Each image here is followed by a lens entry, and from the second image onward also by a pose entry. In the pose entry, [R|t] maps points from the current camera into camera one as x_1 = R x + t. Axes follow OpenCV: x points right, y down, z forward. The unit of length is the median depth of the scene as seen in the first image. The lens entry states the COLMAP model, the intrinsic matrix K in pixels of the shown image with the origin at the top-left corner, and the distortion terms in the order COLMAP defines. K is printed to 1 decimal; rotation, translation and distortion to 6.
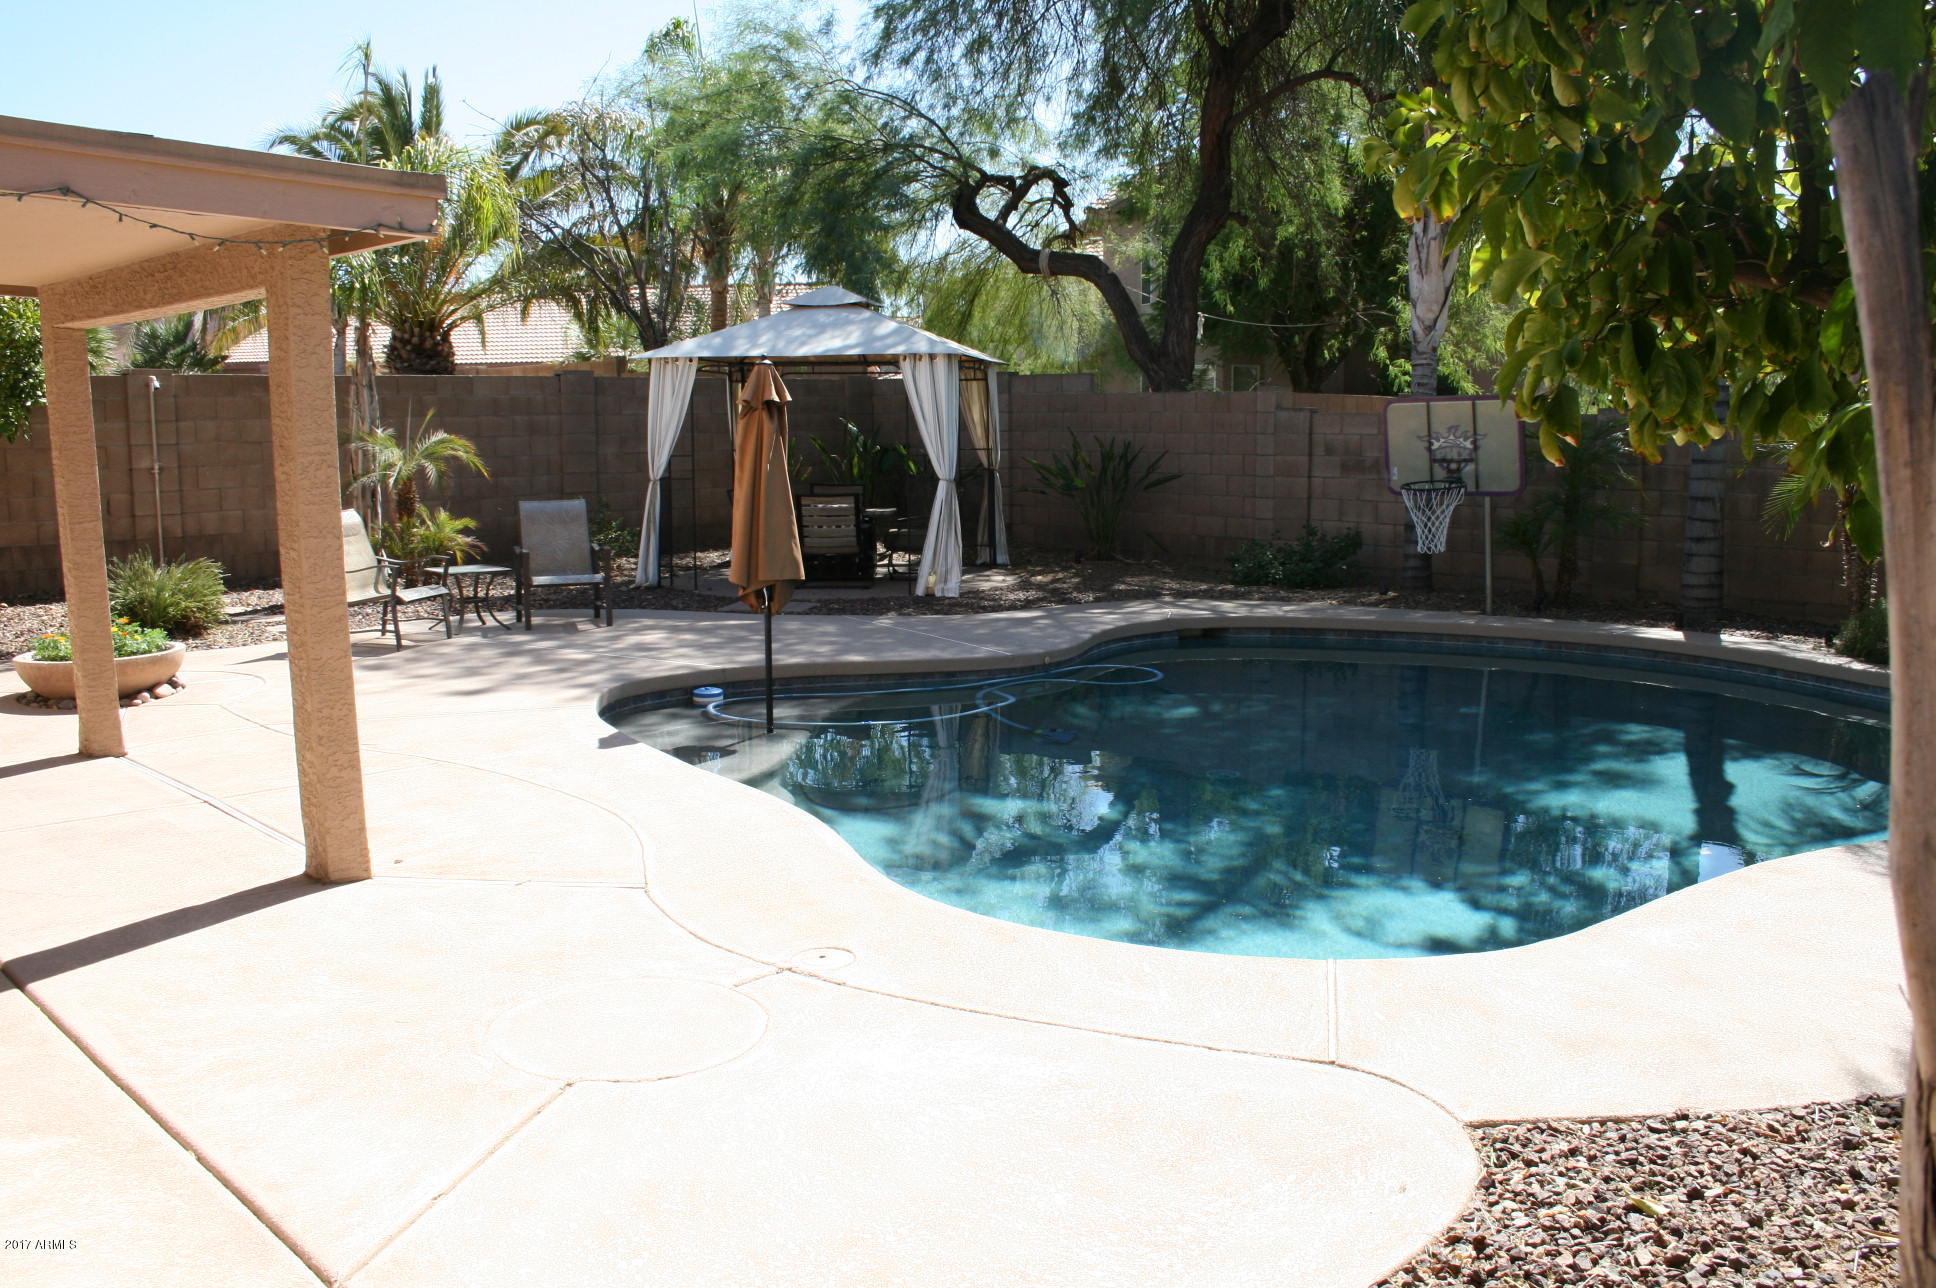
lens RADIAL K [[1610.9, 0, 965.9], [0, 1610.9, 647.0], [0, 0, 1]] dist [-0.113236, 0.029839]
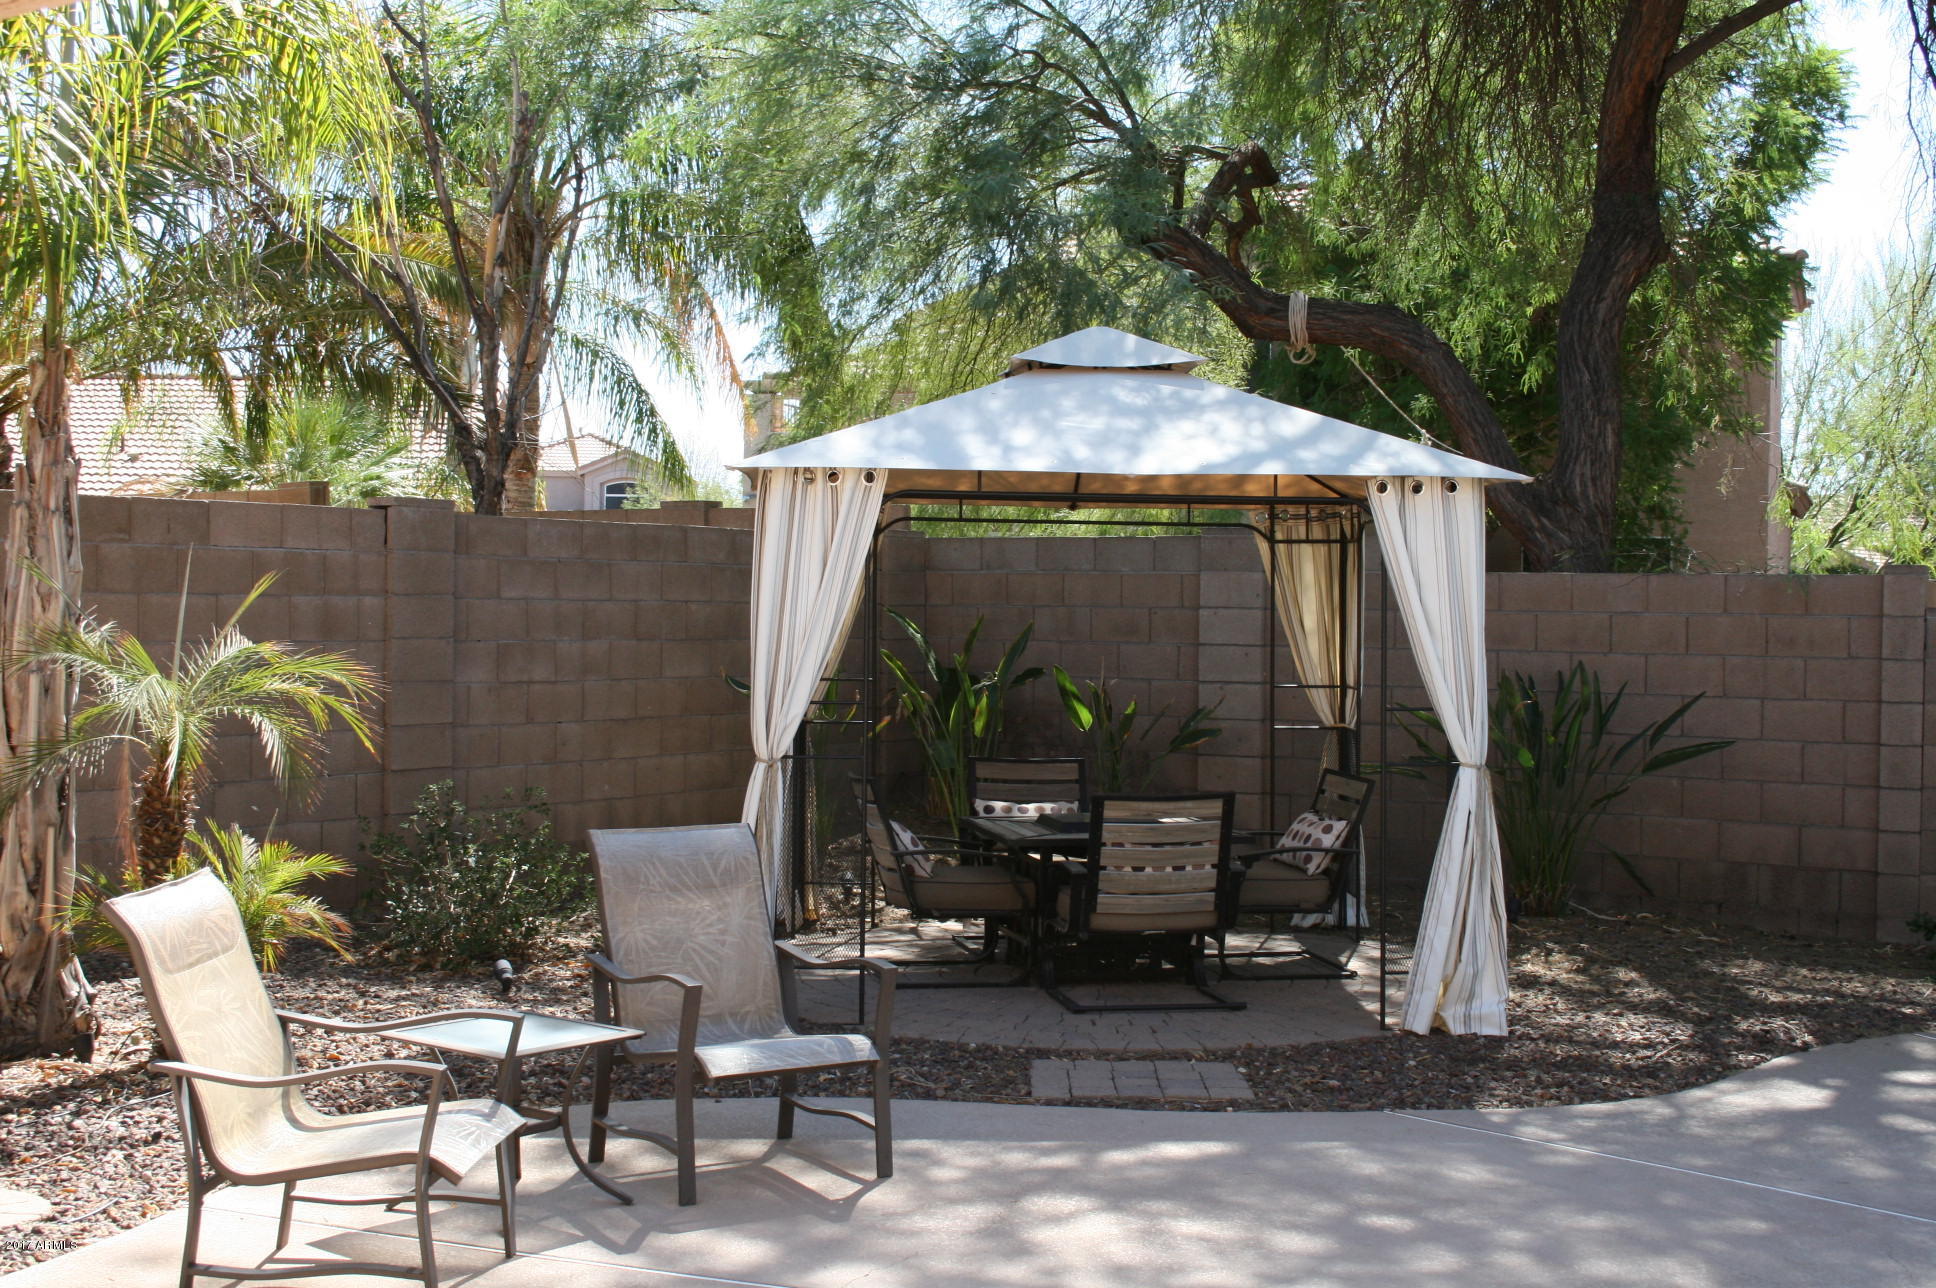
lens RADIAL K [[2388.2, 0, 966.6], [0, 2388.2, 642.3], [0, 0, 1]] dist [-0.058511, 0.000000]
pose [[0.979583, 0.012633, 0.200642, -0.275085], [0.013065, 0.991914, -0.126239, -0.056741], [-0.200615, 0.126283, 0.971497, 0.393391]]
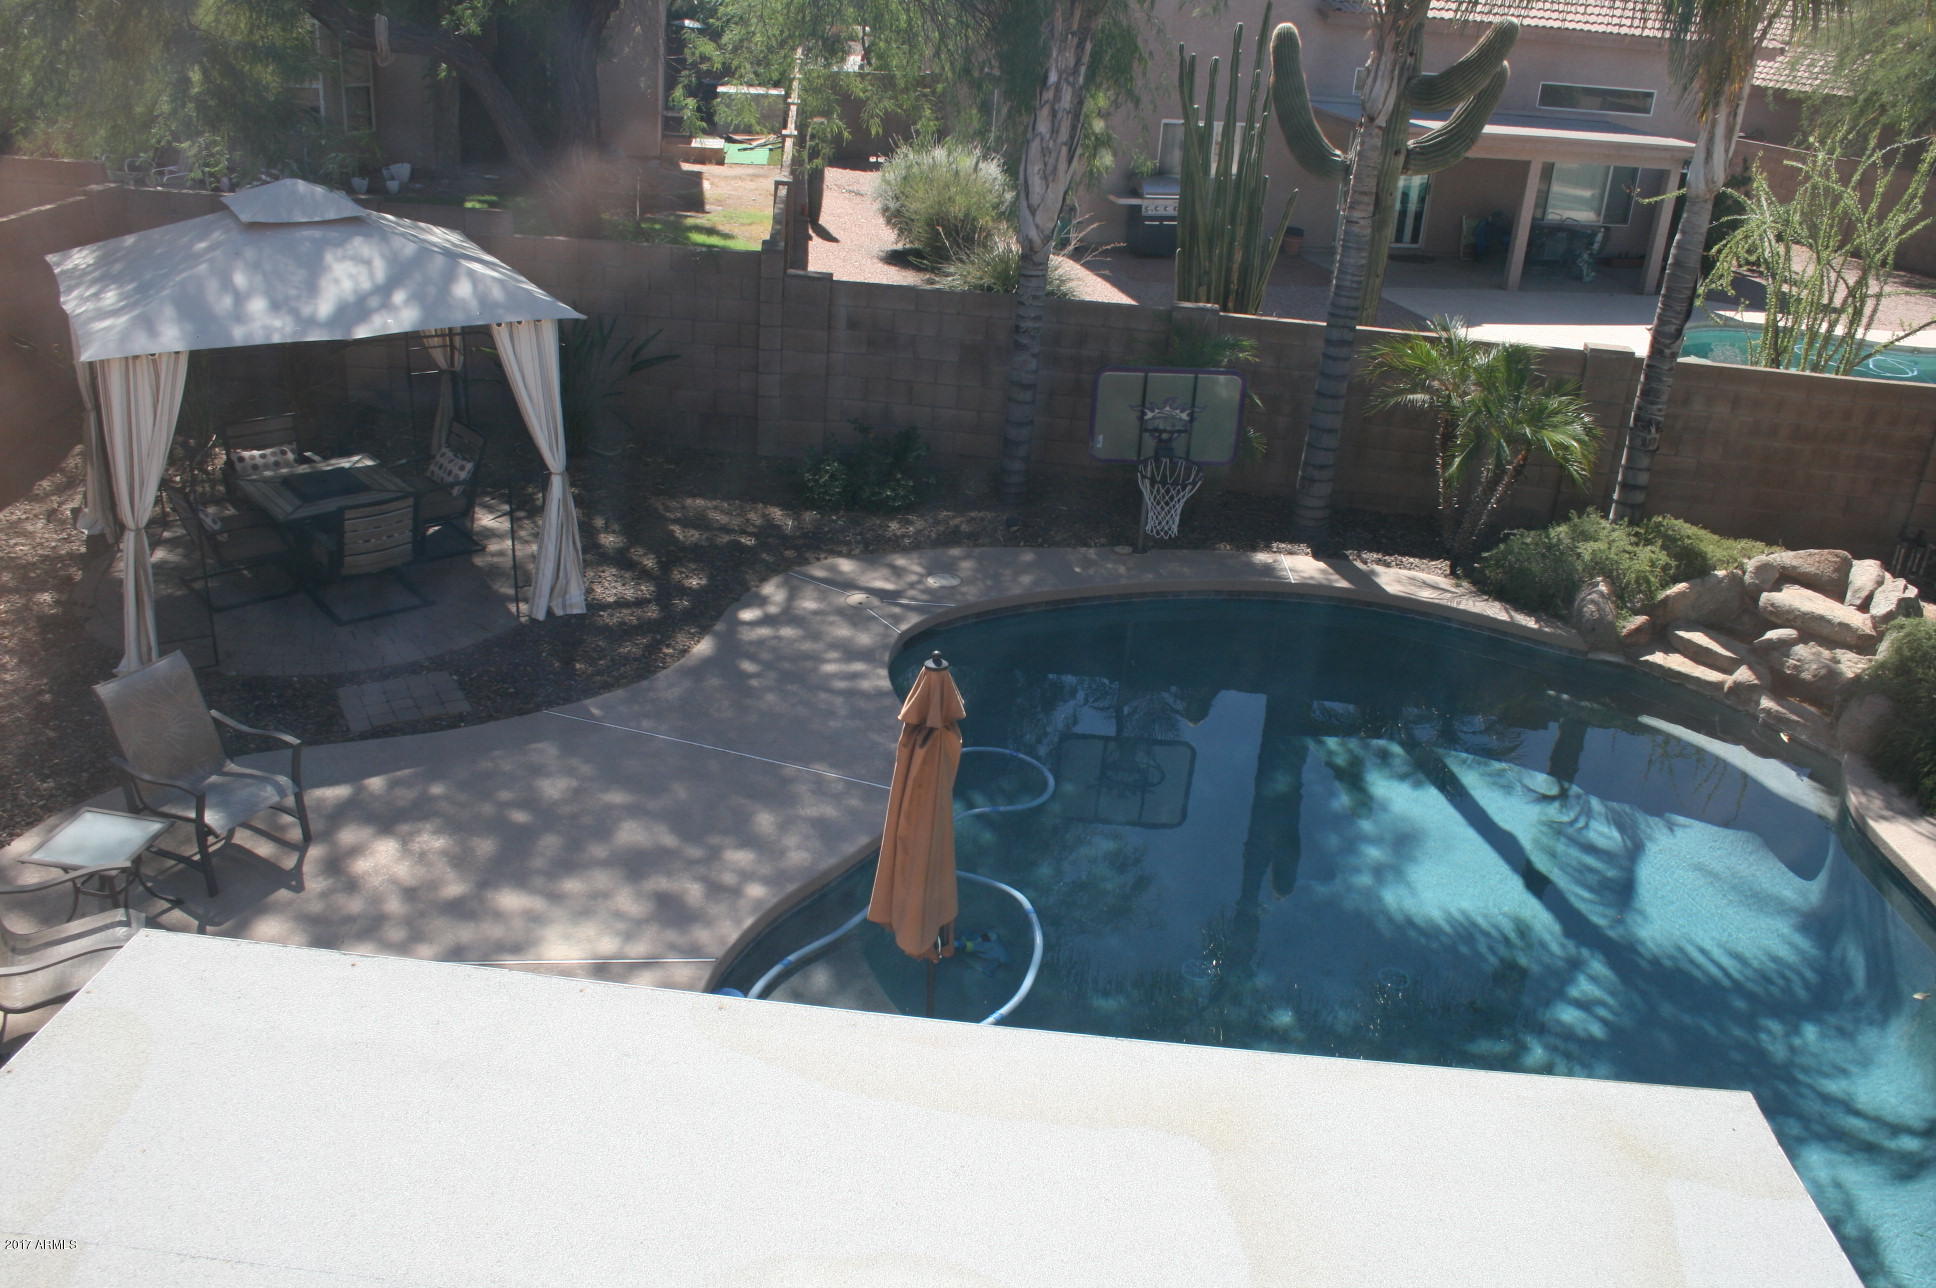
lens RADIAL K [[1610.9, 0, 970.0], [0, 1610.9, 641.5], [0, 0, 1]] dist [-0.113236, 0.029839]
pose [[0.746465, -0.232850, 0.623355, -0.360119], [0.025939, 0.946247, 0.322402, -0.267734], [-0.664919, -0.224493, 0.712380, 0.301423]]
